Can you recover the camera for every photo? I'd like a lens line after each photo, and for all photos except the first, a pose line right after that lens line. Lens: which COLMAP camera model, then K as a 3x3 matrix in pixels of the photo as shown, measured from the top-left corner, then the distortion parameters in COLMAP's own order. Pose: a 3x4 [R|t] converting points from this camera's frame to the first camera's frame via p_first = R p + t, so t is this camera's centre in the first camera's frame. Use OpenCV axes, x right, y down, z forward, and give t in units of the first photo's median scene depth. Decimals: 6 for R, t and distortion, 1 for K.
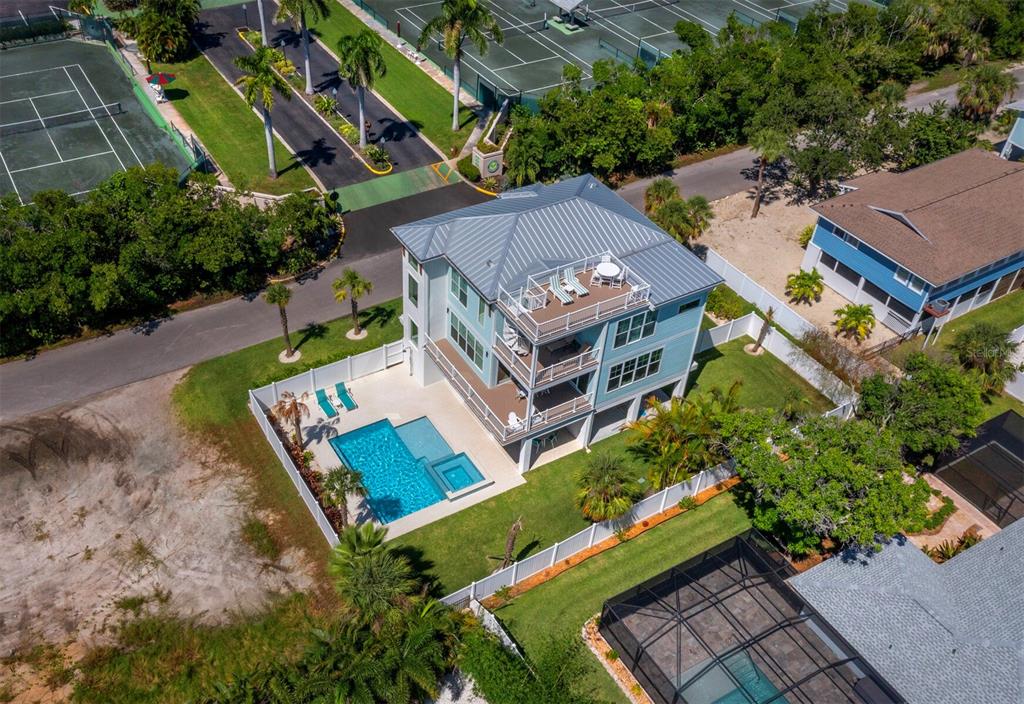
lens RADIAL K [[945.8, 0, 467.0], [0, 945.8, 352.2], [0, 0, 1]] dist [0.002726, 0.001046]
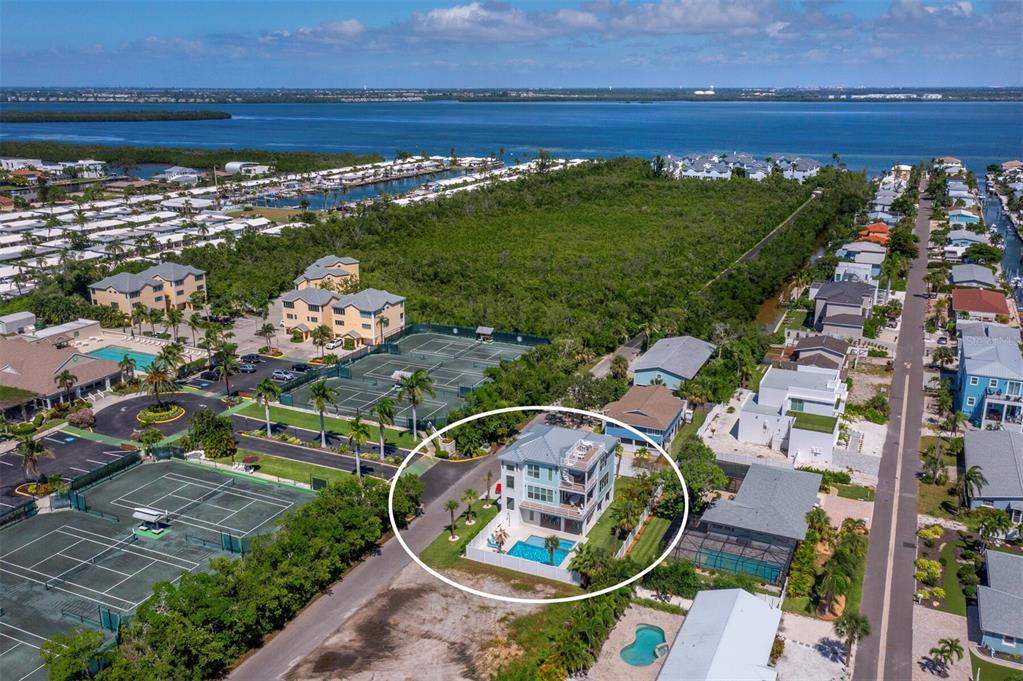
lens RADIAL K [[850.1, 0, 511.5], [0, 850.1, 340.5], [0, 0, 1]] dist [0.002675, 0.020018]
pose [[0.819173, -0.189725, 0.541259, -1.157243], [0.389870, 0.876348, -0.282870, 0.229489], [-0.420664, 0.442739, 0.791848, -0.826950]]
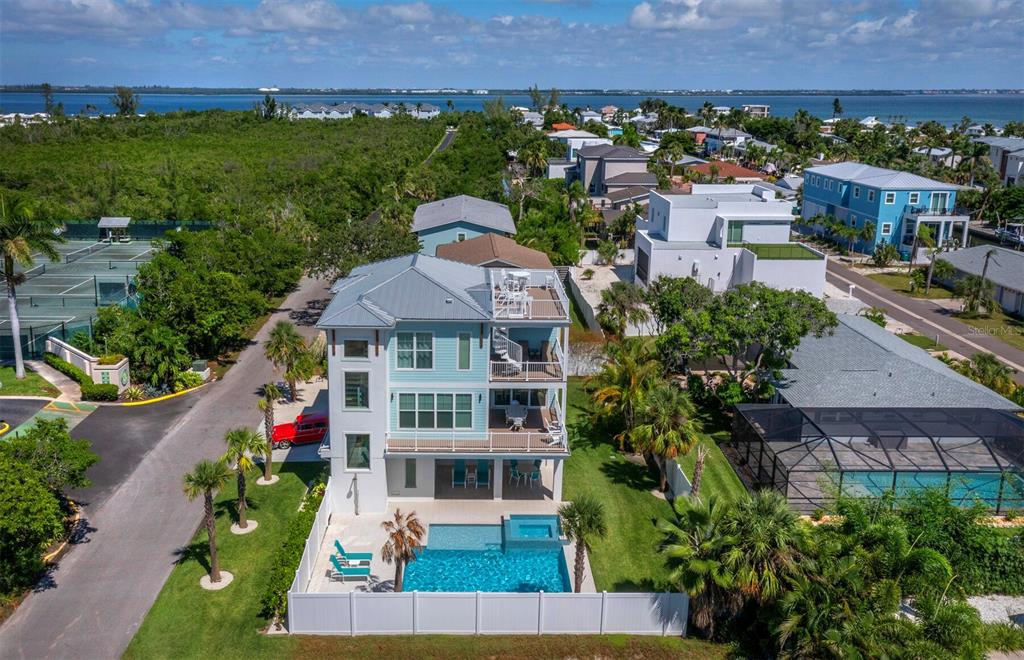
lens RADIAL K [[875.3, 0, 467.4], [0, 875.3, 290.4], [0, 0, 1]] dist [0.006162, 0.011884]
pose [[0.504426, -0.219373, 0.835123, -0.659054], [0.566690, 0.813848, -0.128504, 0.019299], [-0.651473, 0.538077, 0.534843, 0.498918]]
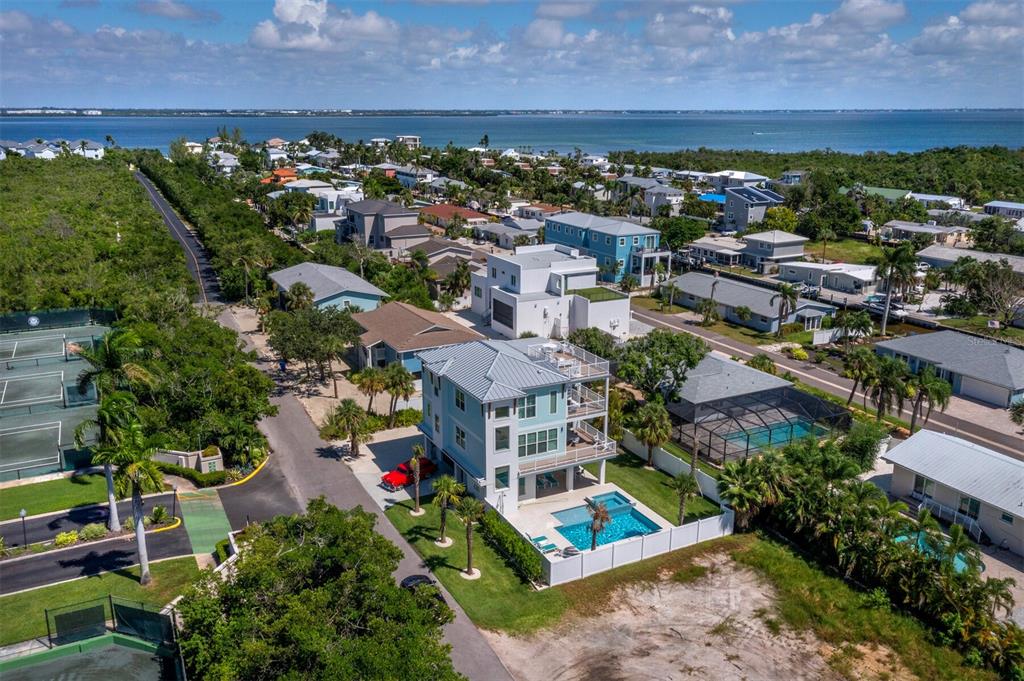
lens RADIAL K [[821.2, 0, 512.0], [0, 821.2, 340.5], [0, 0, 1]] dist [0.009410, 0.011409]
pose [[0.055391, -0.296942, 0.953288, -1.125374], [0.646568, 0.738202, 0.192375, -0.384392], [-0.760843, 0.605710, 0.232883, 0.679236]]
